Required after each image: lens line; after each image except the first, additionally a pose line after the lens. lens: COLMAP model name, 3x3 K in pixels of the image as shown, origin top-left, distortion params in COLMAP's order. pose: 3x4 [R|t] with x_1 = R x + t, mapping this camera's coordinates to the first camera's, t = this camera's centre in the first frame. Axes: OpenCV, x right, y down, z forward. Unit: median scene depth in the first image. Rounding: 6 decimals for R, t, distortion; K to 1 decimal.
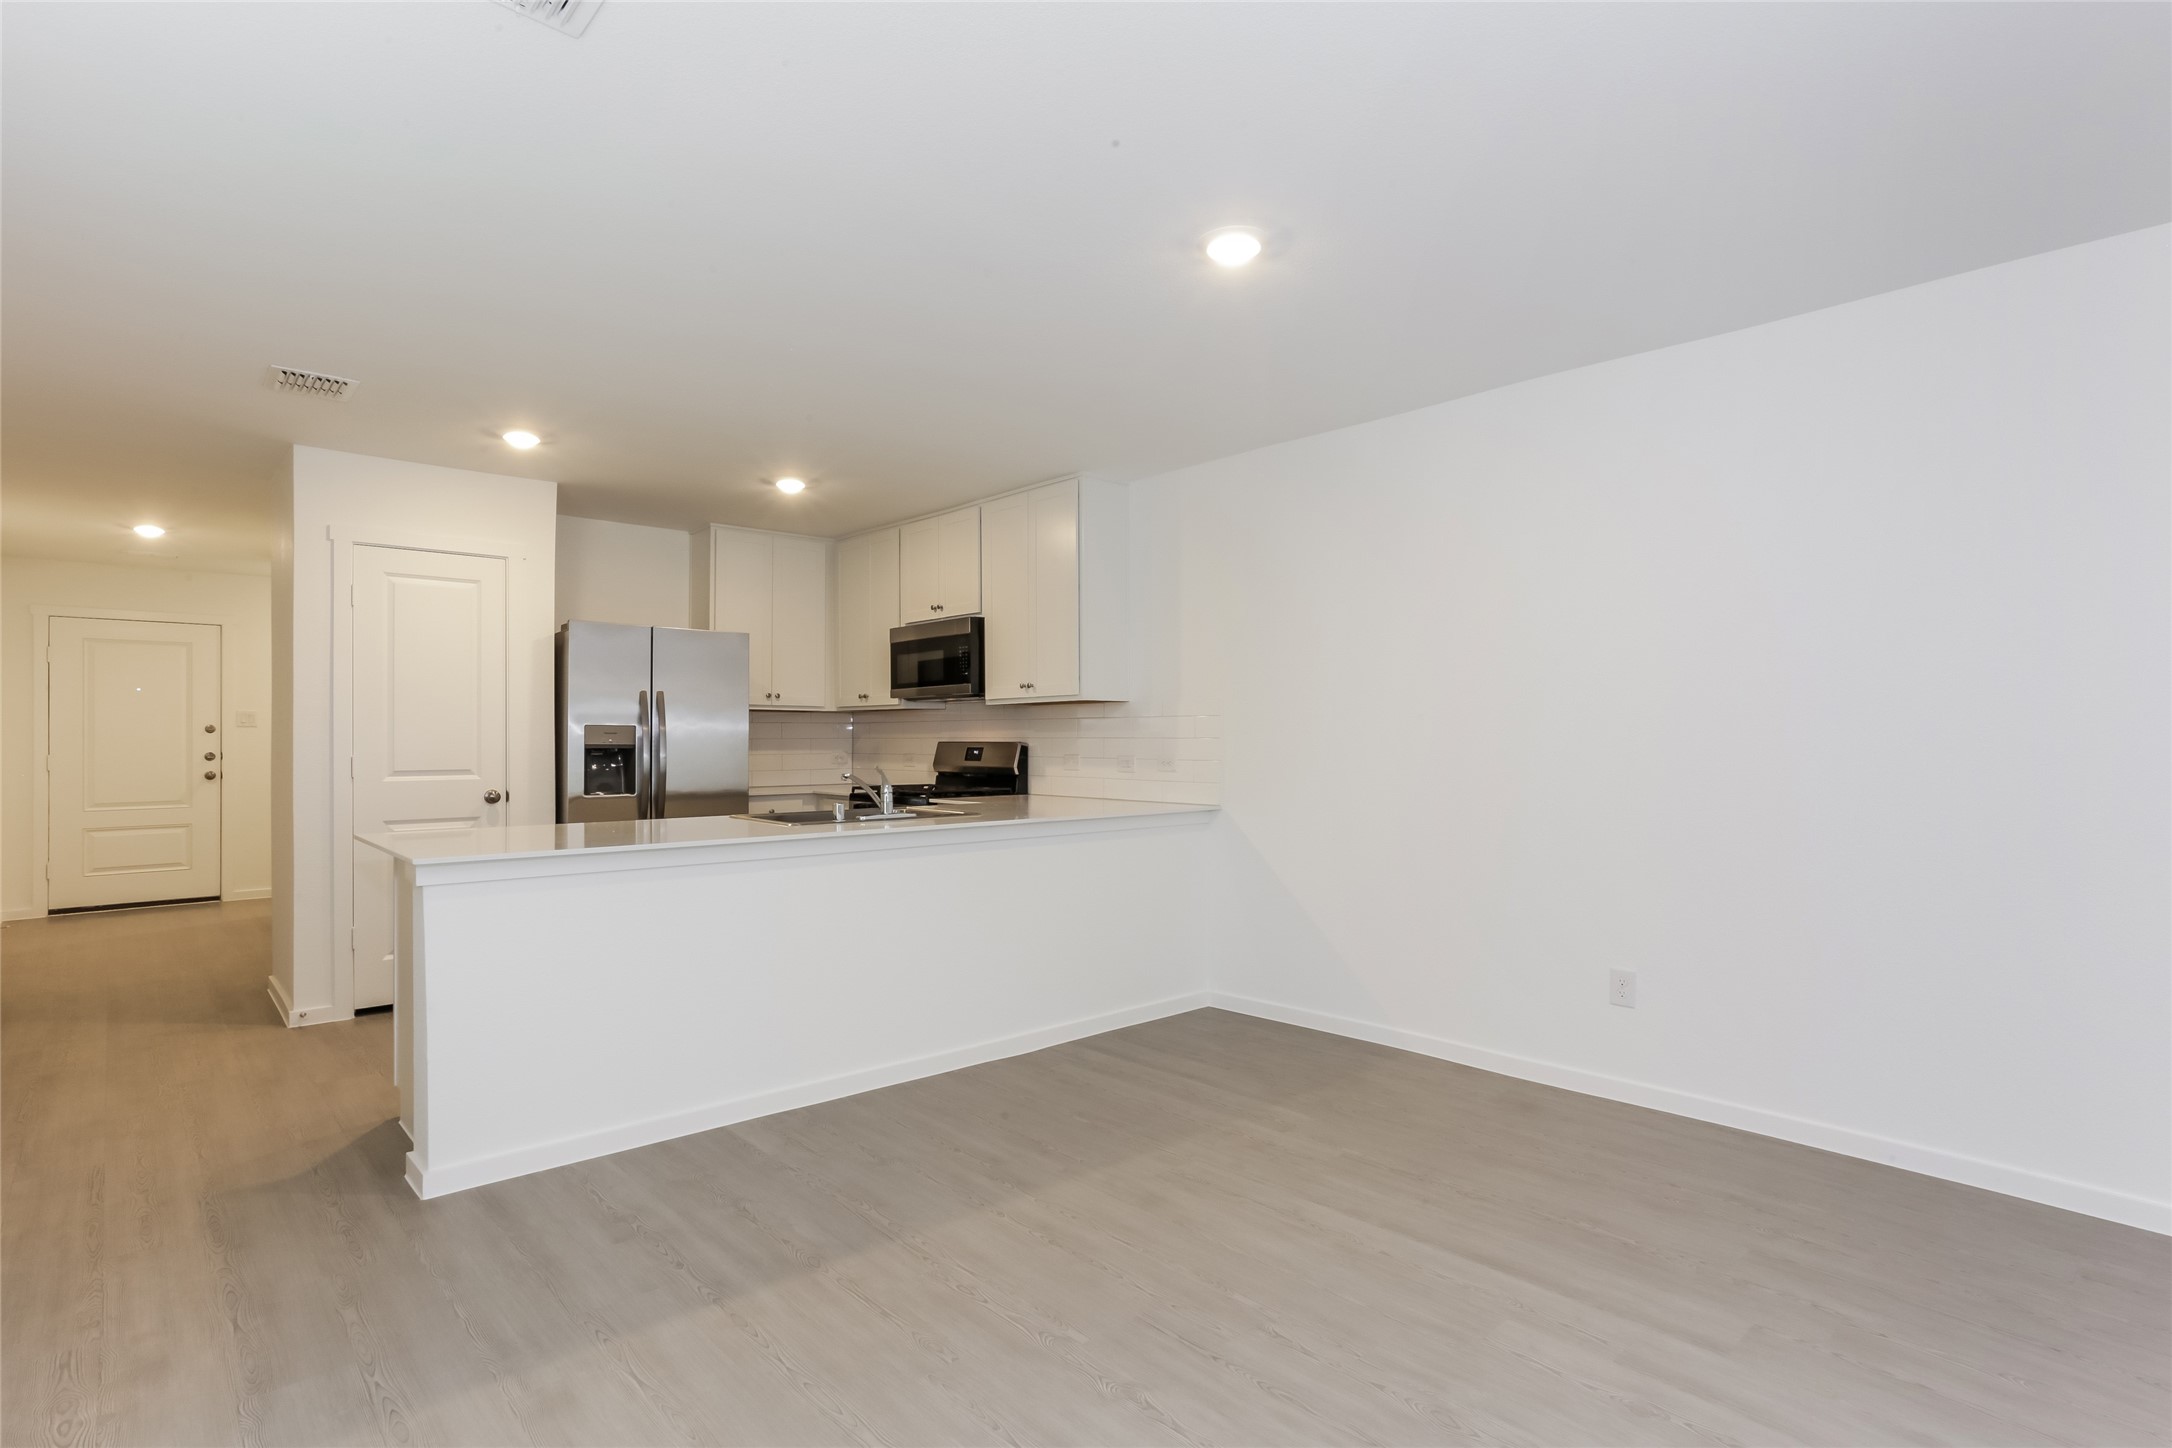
lens RADIAL K [[1109.9, 0, 1086.0], [0, 1109.9, 724.0], [0, 0, 1]] dist [-0.001417, -0.000186]
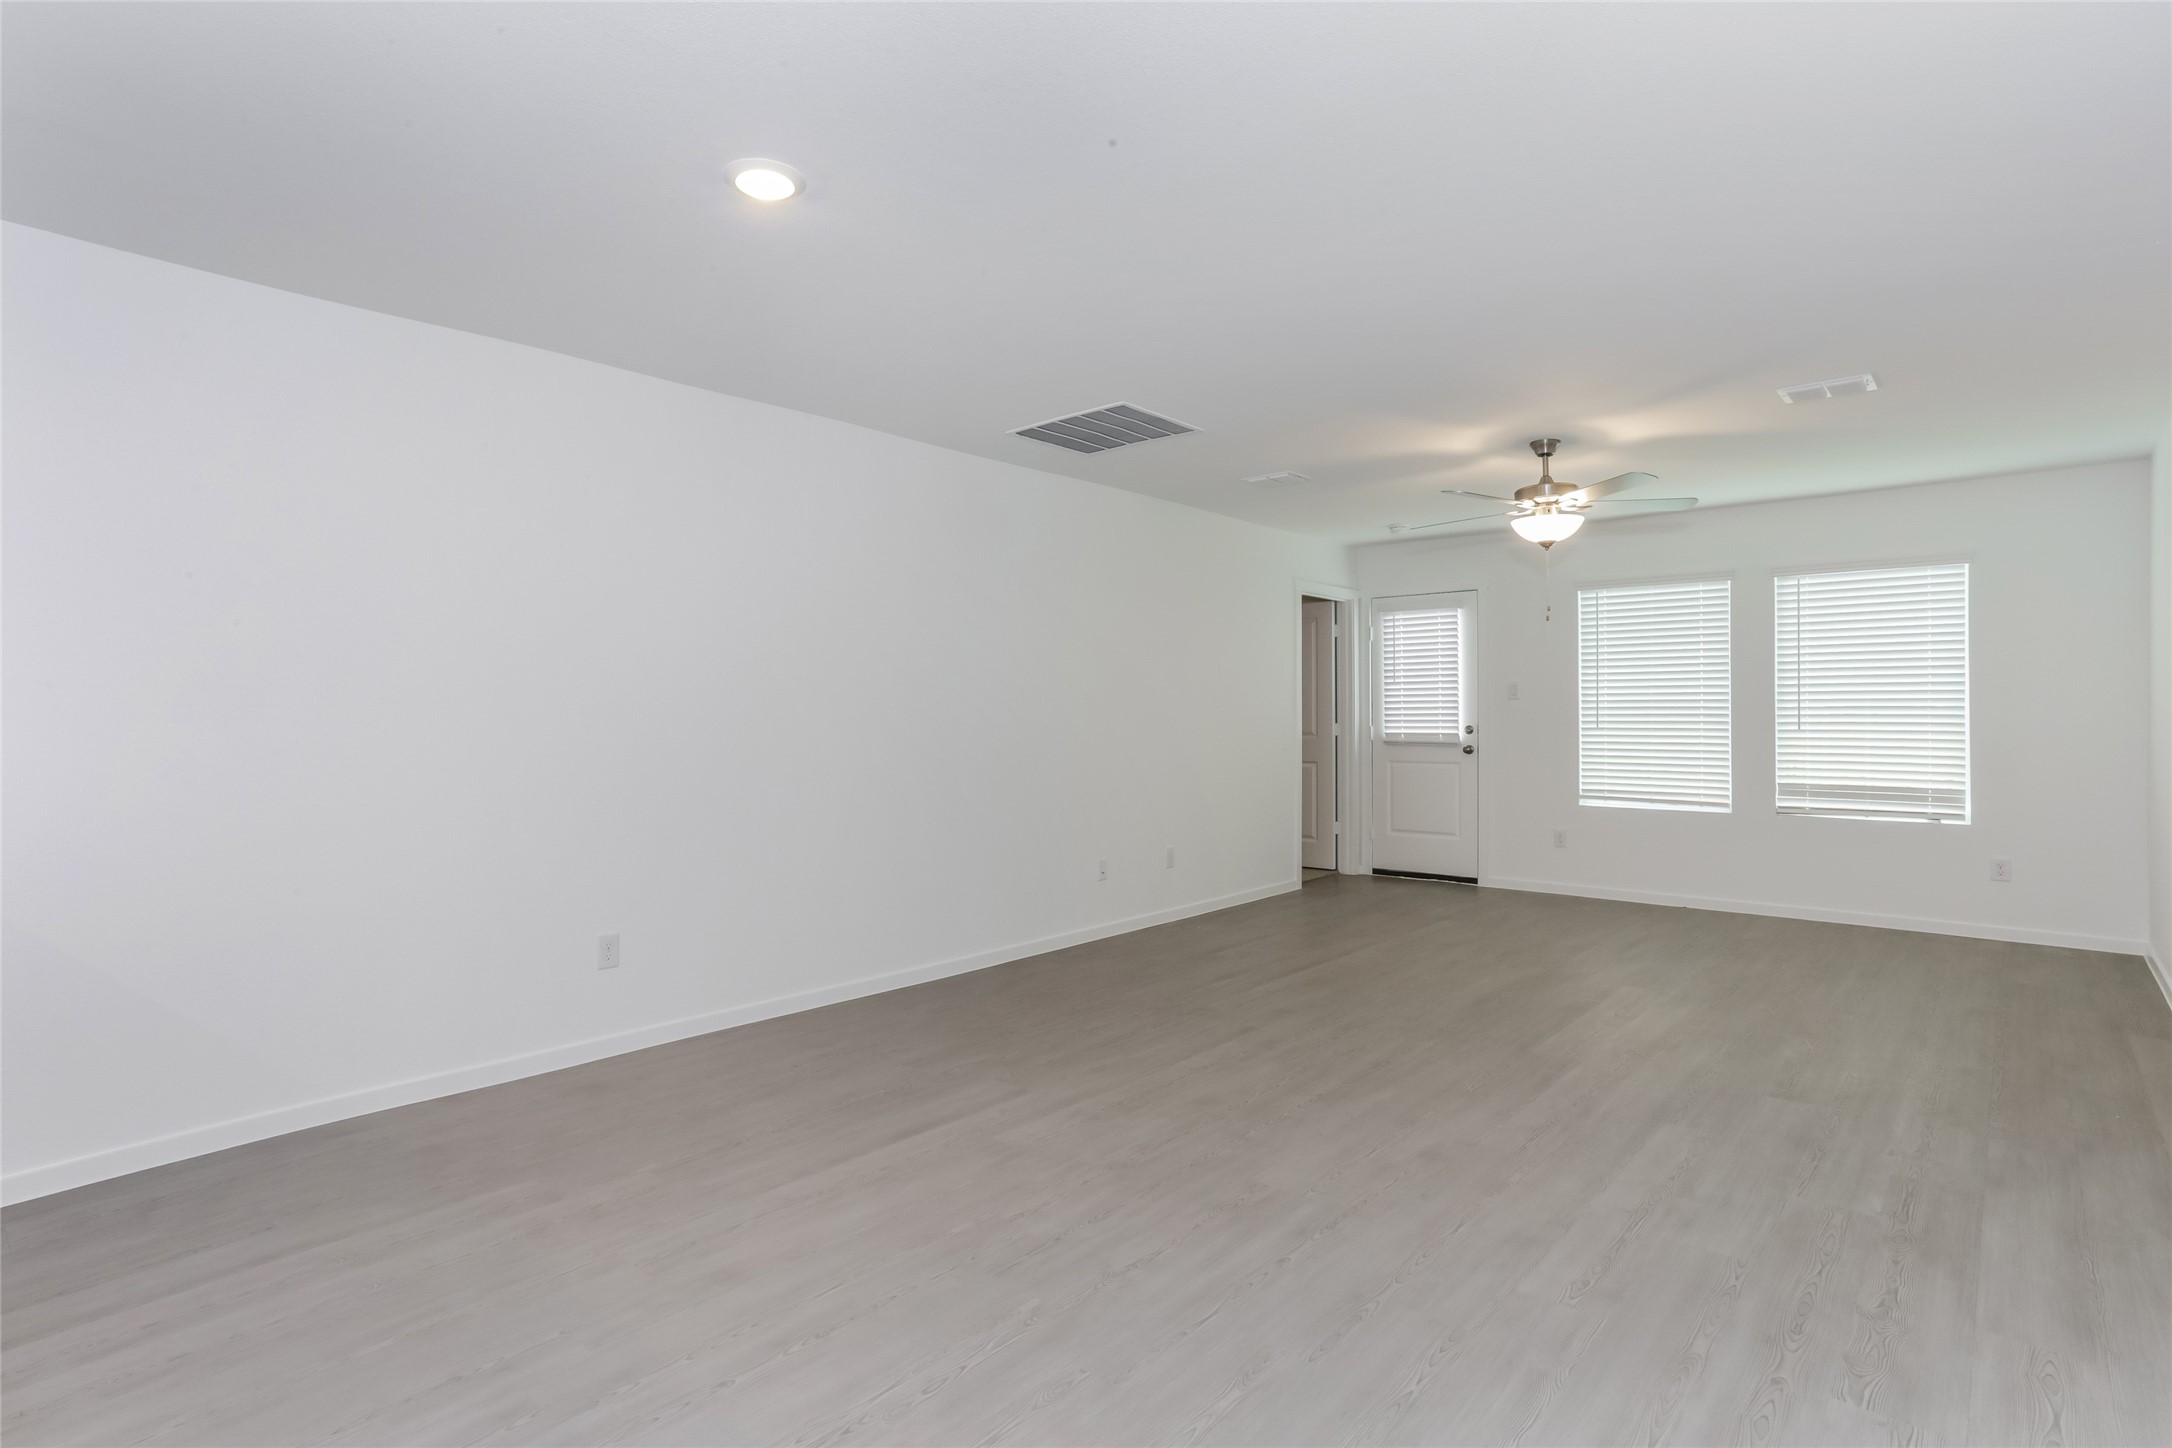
lens RADIAL K [[1061.0, 0, 1086.0], [0, 1061.0, 724.0], [0, 0, 1]] dist [0.000463, 0.000430]
pose [[-0.111640, -0.002899, 0.993744, -1.730555], [-0.009129, 0.999957, 0.001892, 0.015161], [-0.993707, -0.008860, -0.111662, 1.850267]]
